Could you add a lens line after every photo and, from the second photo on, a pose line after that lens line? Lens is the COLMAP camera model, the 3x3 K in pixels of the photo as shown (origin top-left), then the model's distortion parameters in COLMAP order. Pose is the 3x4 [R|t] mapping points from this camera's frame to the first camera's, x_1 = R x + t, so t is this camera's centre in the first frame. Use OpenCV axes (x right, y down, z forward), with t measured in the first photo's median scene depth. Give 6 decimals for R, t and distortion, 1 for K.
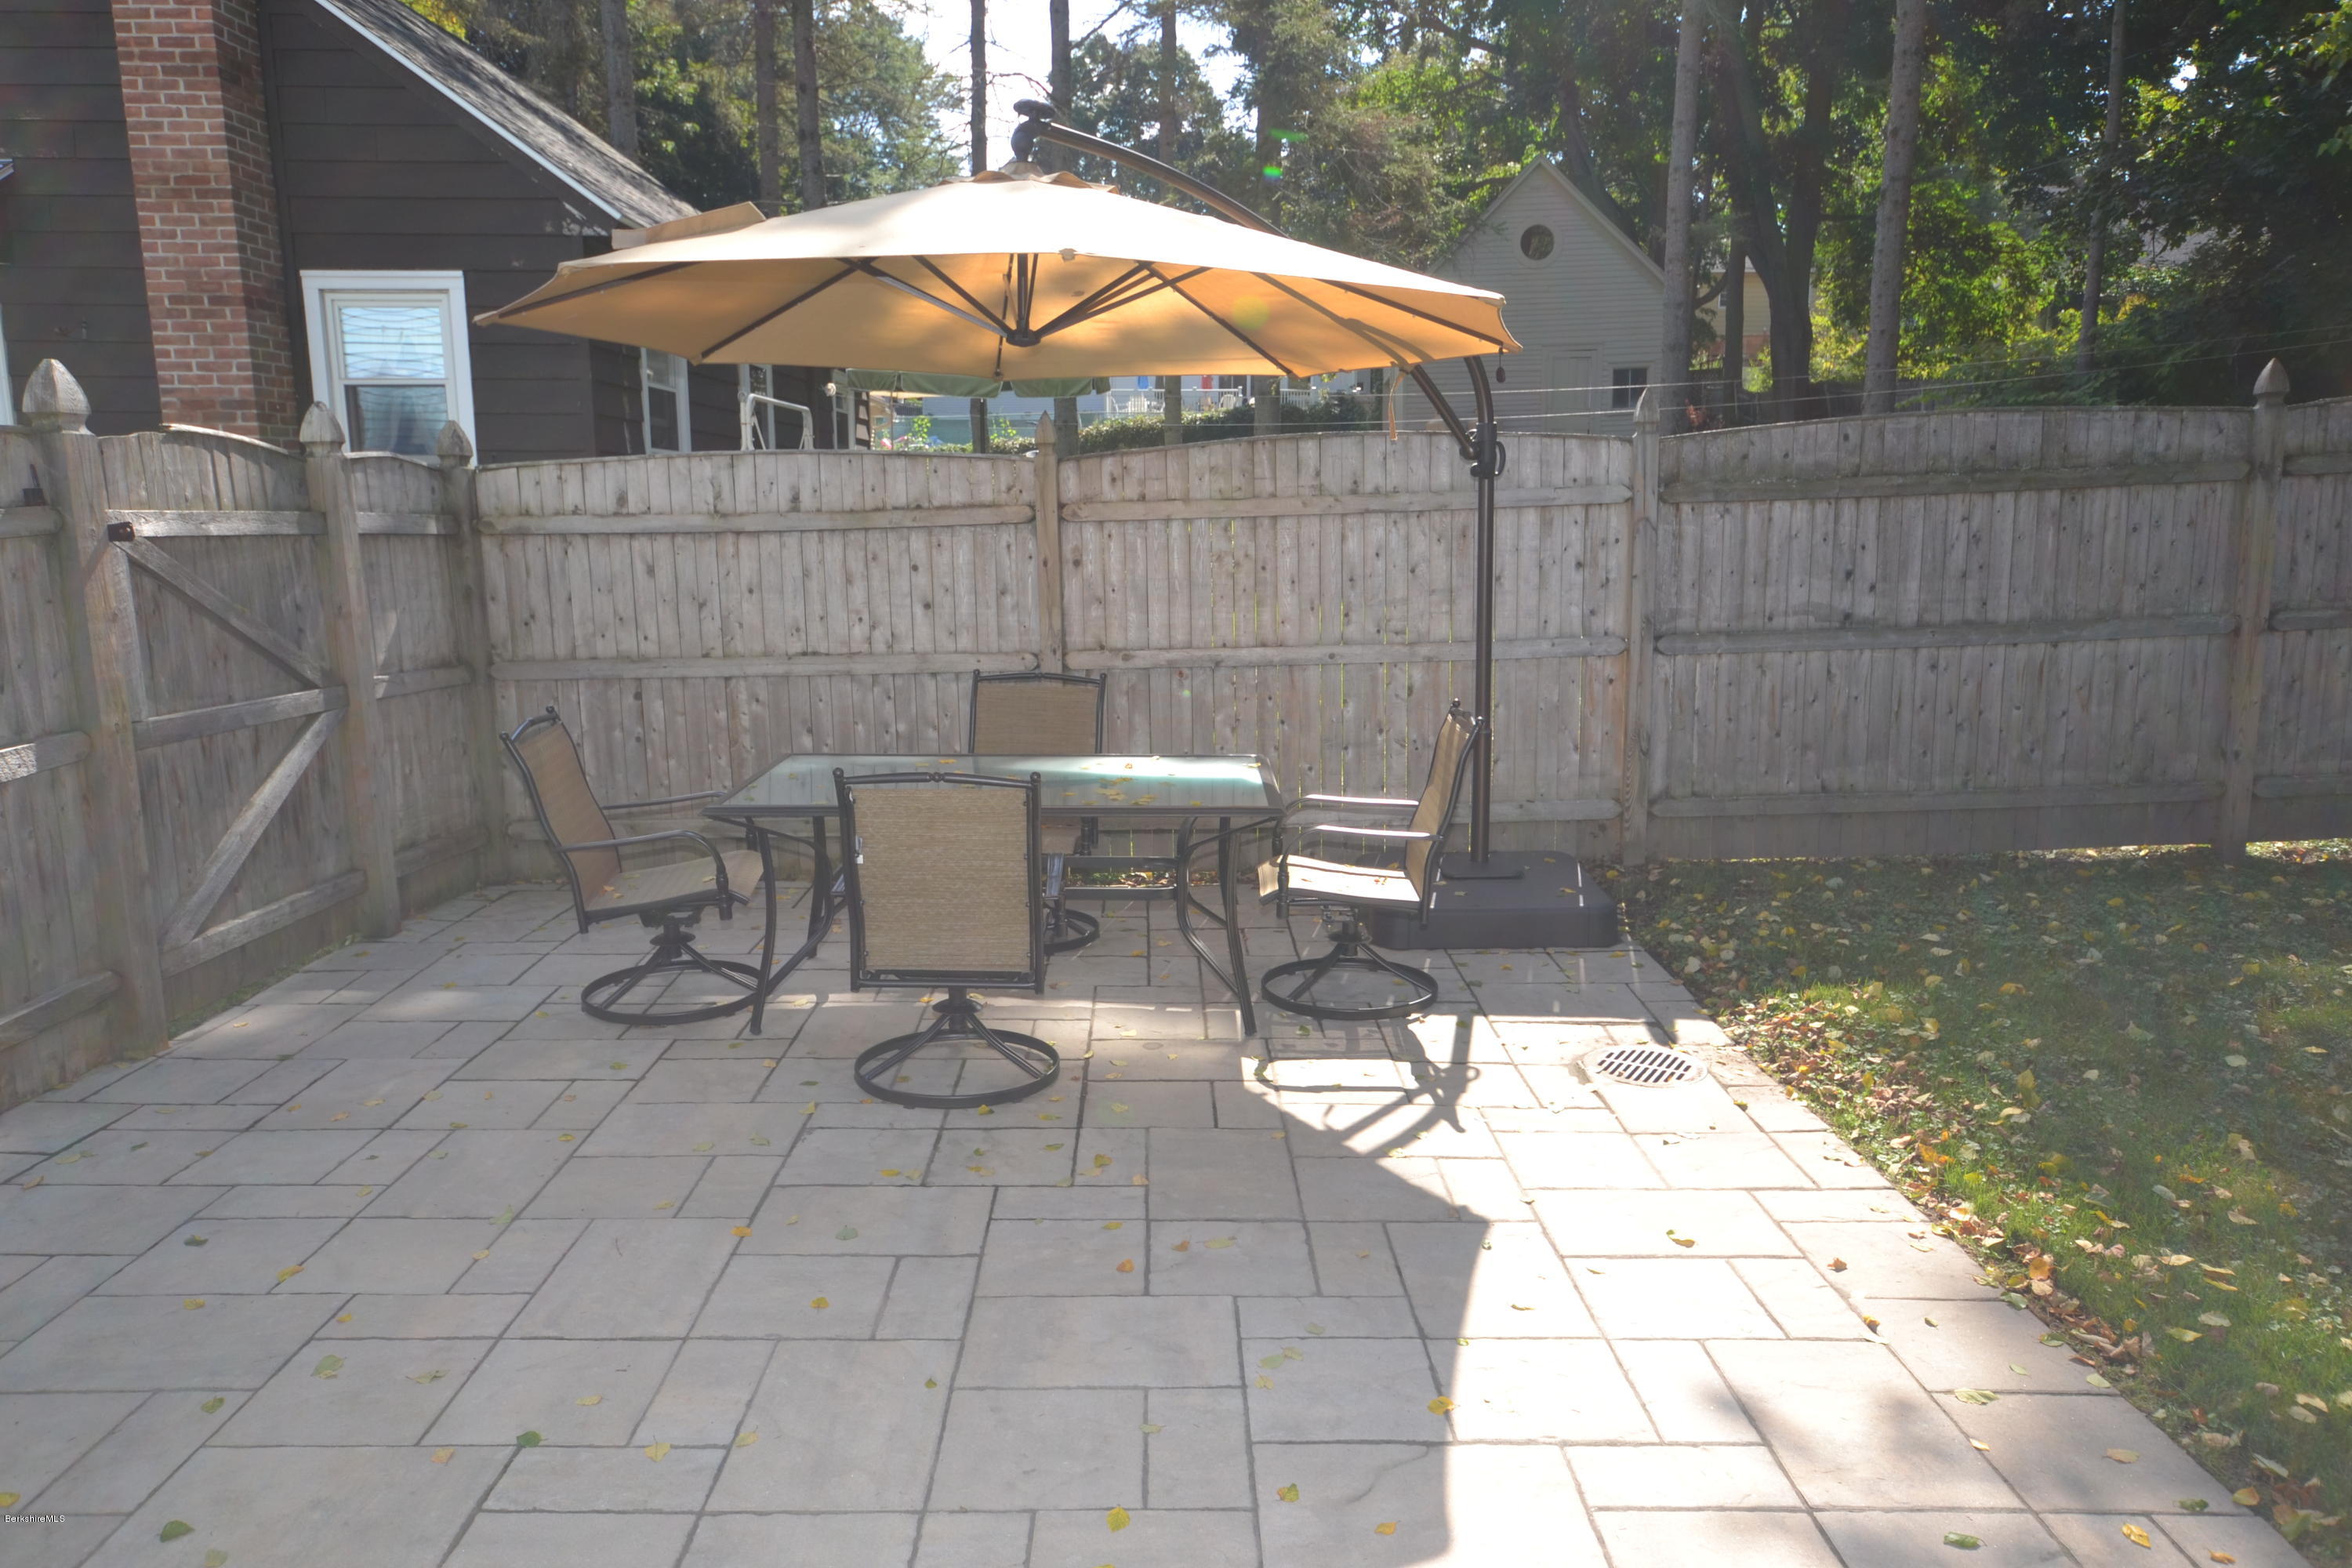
lens RADIAL K [[1627.4, 0, 1176.0], [0, 1627.4, 784.0], [0, 0, 1]] dist [0.030380, 0.001052]
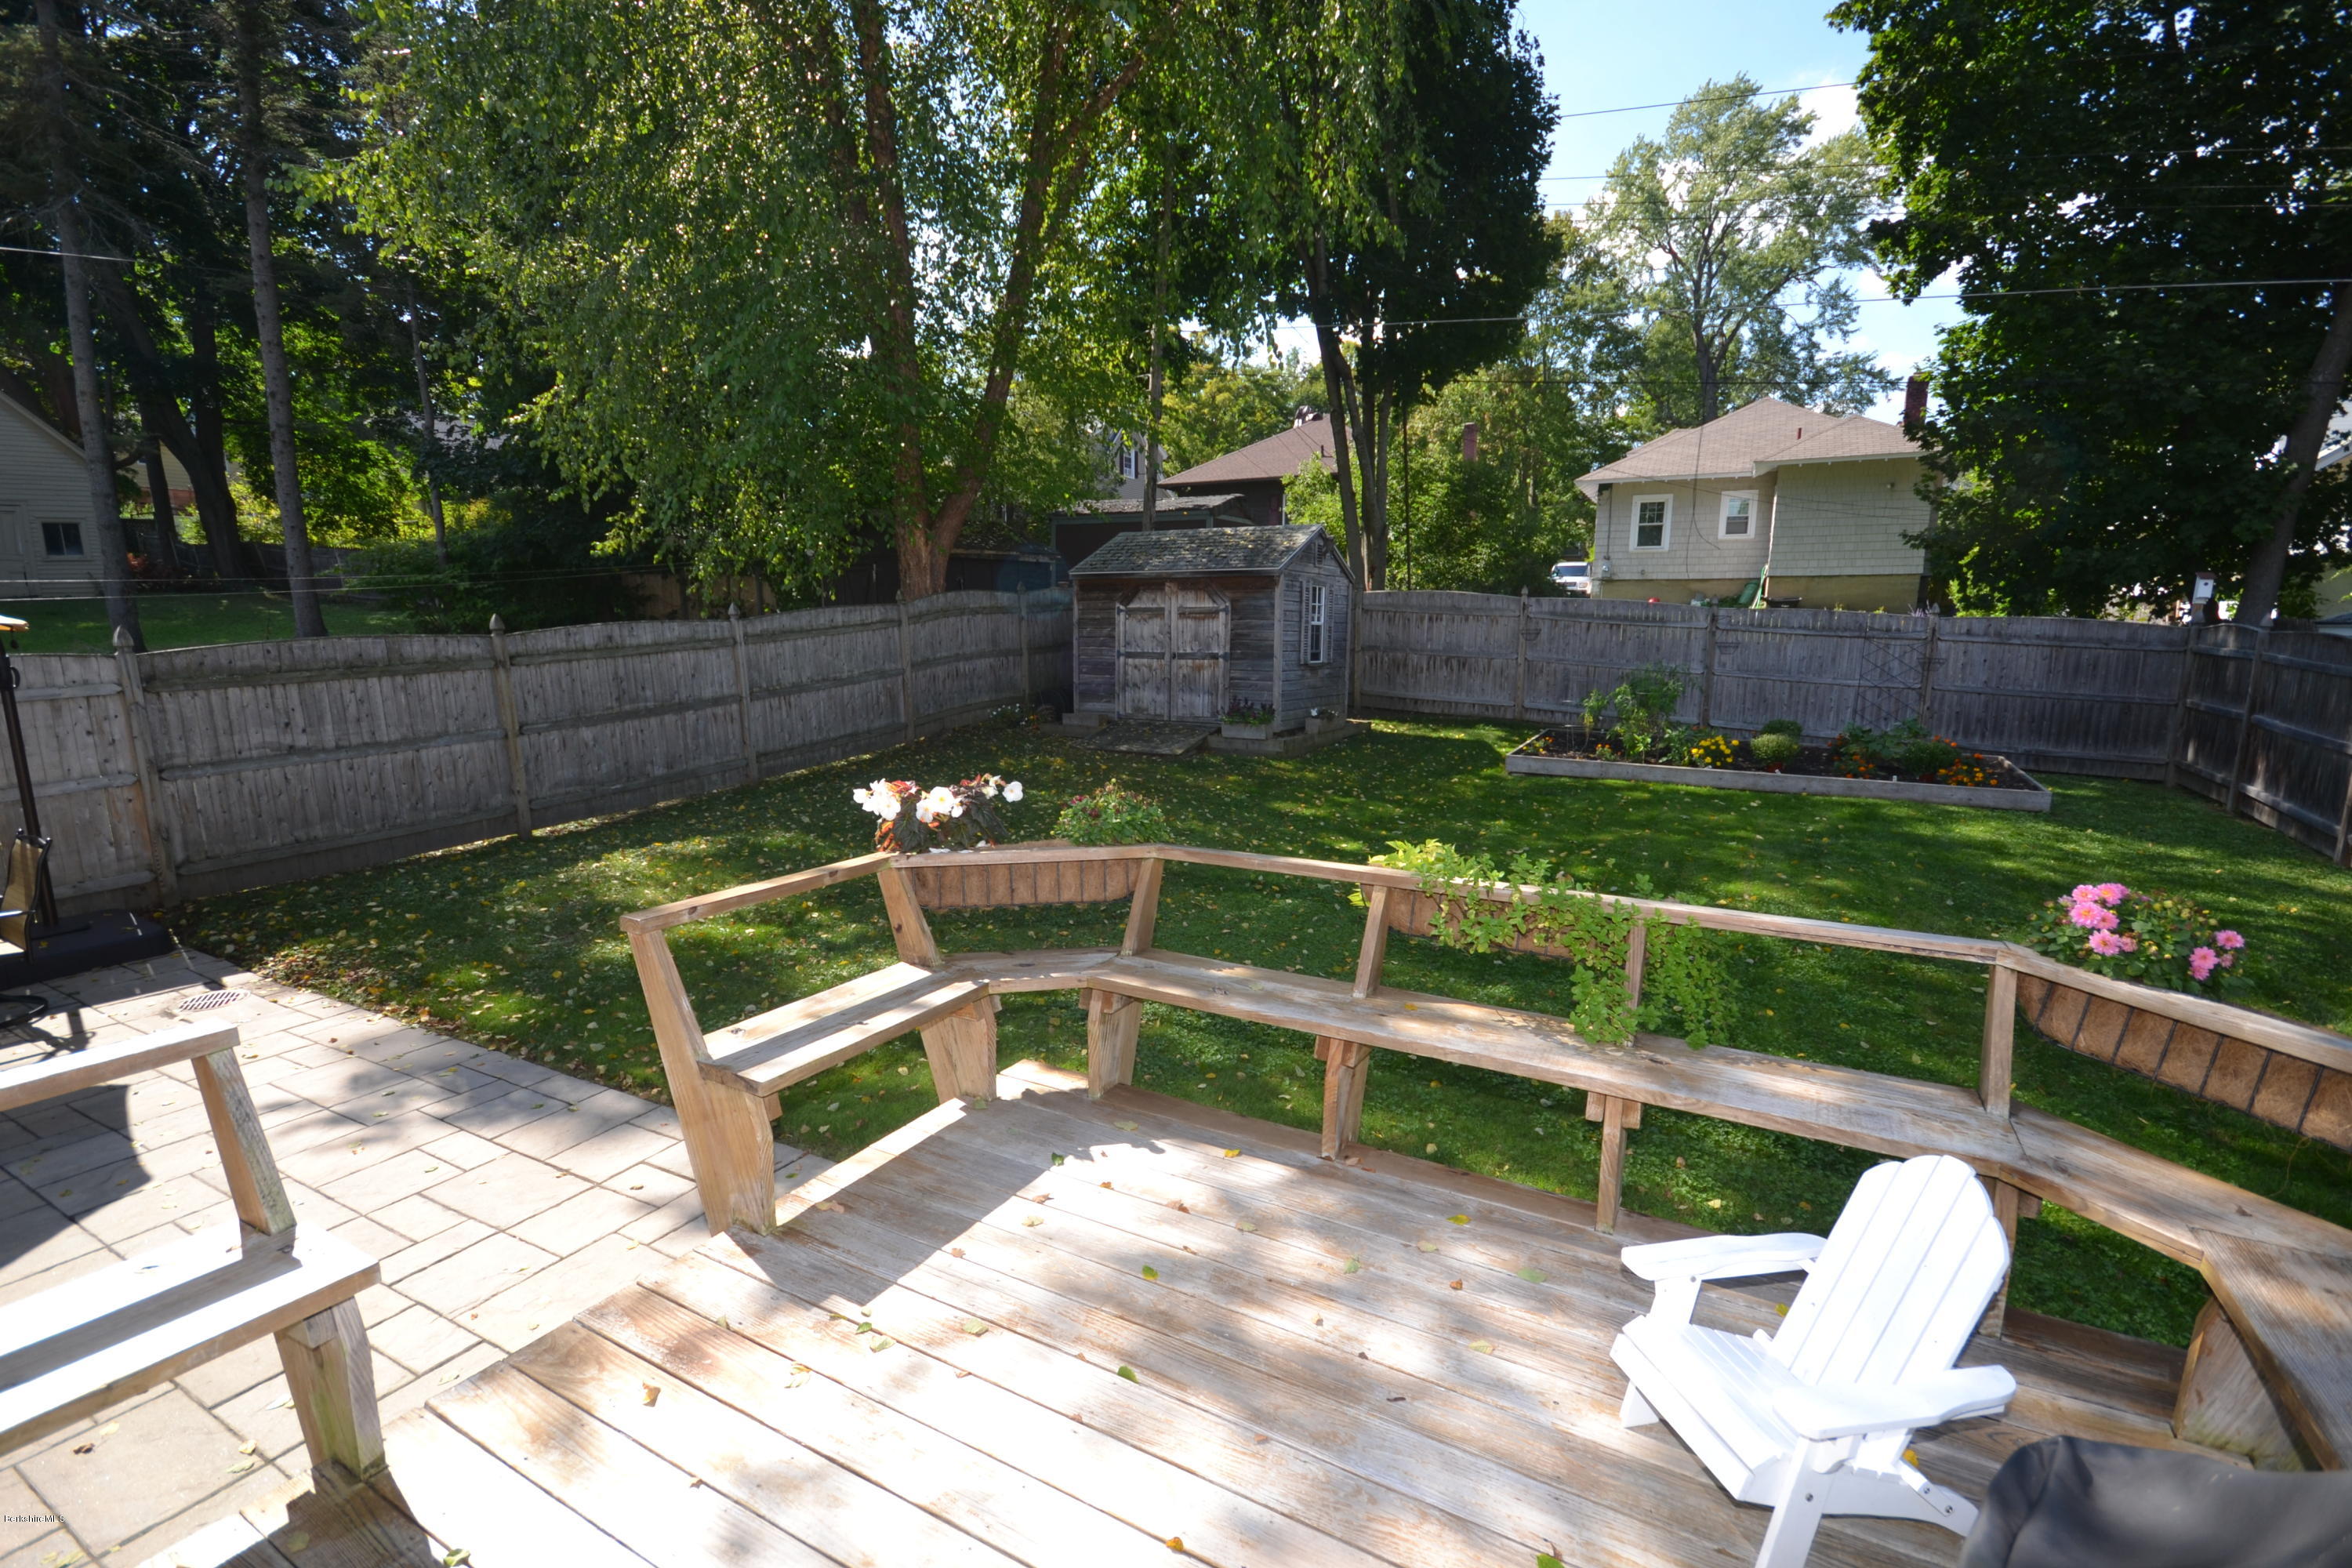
lens RADIAL K [[1040.3, 0, 1187.7], [0, 1040.3, 800.4], [0, 0, 1]] dist [0.000475, -0.006956]
pose [[0.466455, -0.147369, 0.872182, -0.149555], [0.143433, 0.985576, 0.089819, -0.003241], [-0.872838, 0.083203, 0.480864, -0.448465]]
